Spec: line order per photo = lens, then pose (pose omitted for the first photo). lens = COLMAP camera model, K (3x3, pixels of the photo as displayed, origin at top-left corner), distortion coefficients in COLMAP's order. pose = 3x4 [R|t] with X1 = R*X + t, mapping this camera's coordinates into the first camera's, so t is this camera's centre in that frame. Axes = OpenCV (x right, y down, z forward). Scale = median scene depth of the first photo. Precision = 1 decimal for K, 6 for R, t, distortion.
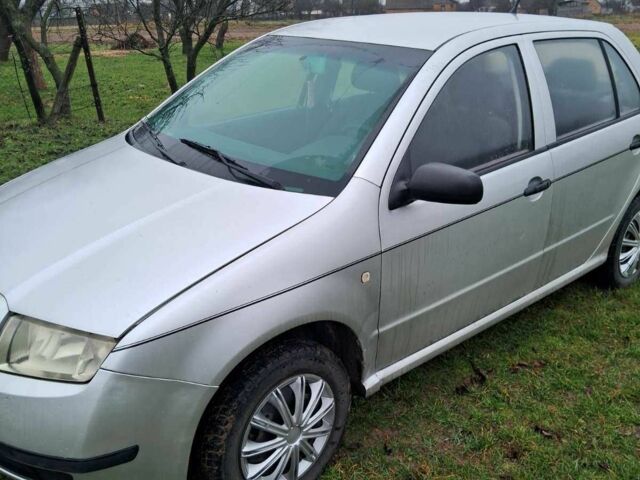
lens RADIAL K [[711.0, 0, 320.0], [0, 711.0, 240.0], [0, 0, 1]] dist [0.028024, -0.020598]
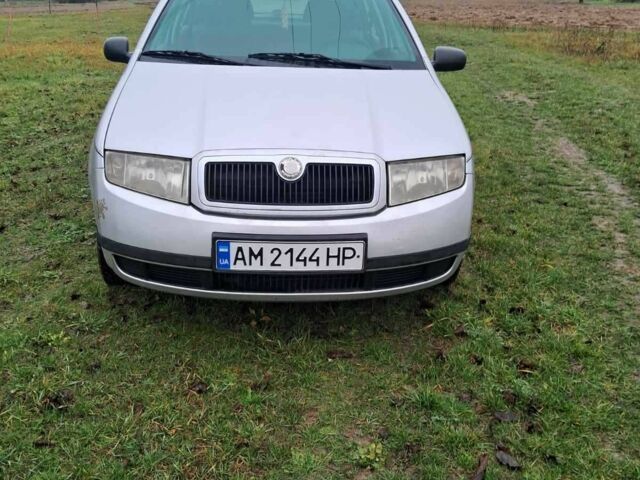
lens RADIAL K [[711.0, 0, 320.0], [0, 711.0, 240.0], [0, 0, 1]] dist [0.028024, -0.020598]
pose [[0.594160, -0.265958, 0.759105, -1.292595], [0.249399, 0.958156, 0.140490, 0.018824], [-0.764705, 0.105846, 0.635627, 0.225382]]
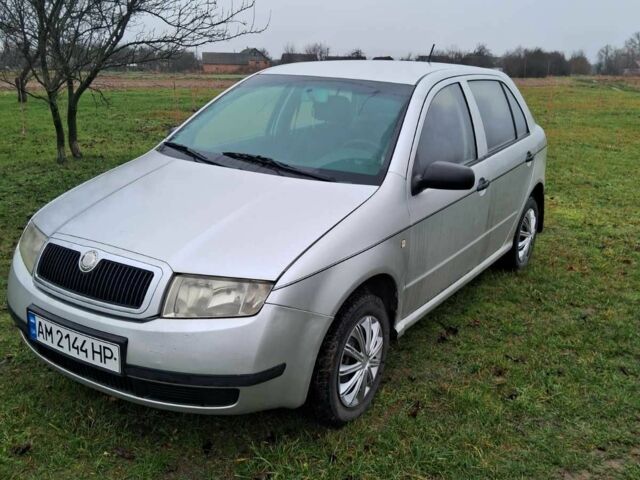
lens RADIAL K [[711.0, 0, 320.0], [0, 711.0, 240.0], [0, 0, 1]] dist [0.028024, -0.020598]
pose [[0.964245, -0.042883, 0.261520, -0.426386], [0.061569, 0.996069, -0.063679, 0.116421], [-0.257761, 0.077504, 0.963095, -0.265238]]
